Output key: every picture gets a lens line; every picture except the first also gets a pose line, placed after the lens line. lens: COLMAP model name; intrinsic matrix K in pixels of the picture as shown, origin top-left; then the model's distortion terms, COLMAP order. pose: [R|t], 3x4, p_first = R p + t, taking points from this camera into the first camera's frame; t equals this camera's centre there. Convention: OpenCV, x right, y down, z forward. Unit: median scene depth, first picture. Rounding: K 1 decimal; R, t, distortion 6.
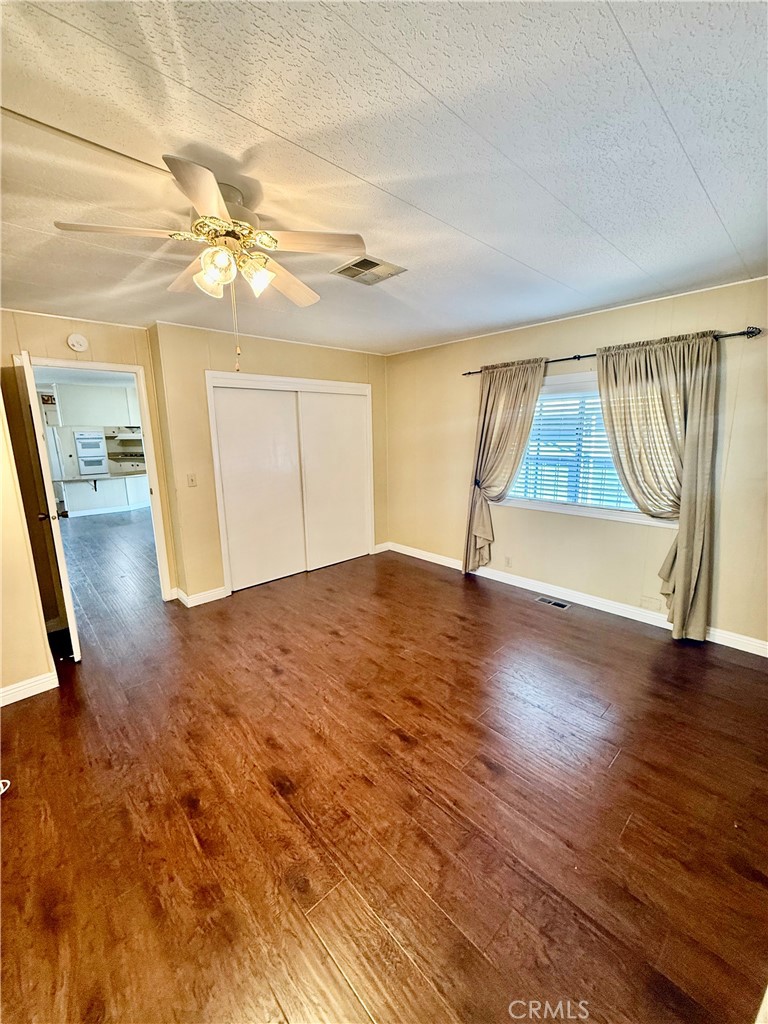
lens RADIAL K [[407.2, 0, 383.2], [0, 407.2, 508.9], [0, 0, 1]] dist [0.011870, 0.000146]
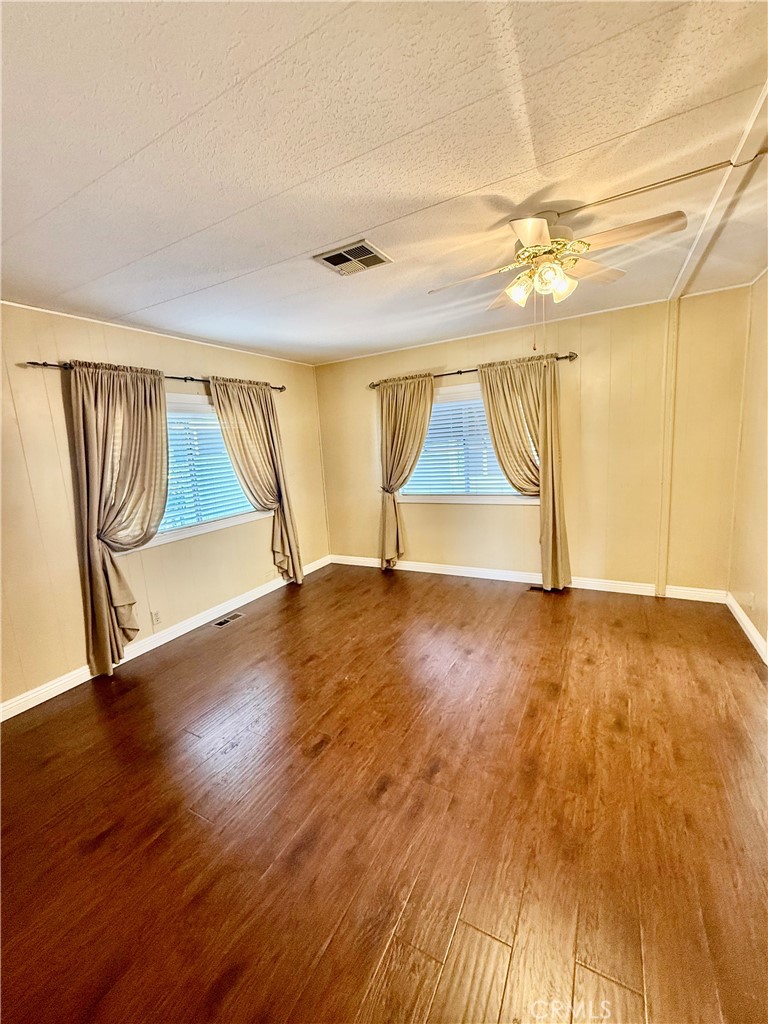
lens RADIAL K [[407.2, 0, 386.0], [0, 407.2, 513.4], [0, 0, 1]] dist [0.011870, 0.000146]
pose [[-0.310645, -0.127228, 0.941973, -0.934695], [0.245742, 0.946560, 0.208889, -0.200186], [-0.918210, 0.296373, -0.262779, 1.264220]]
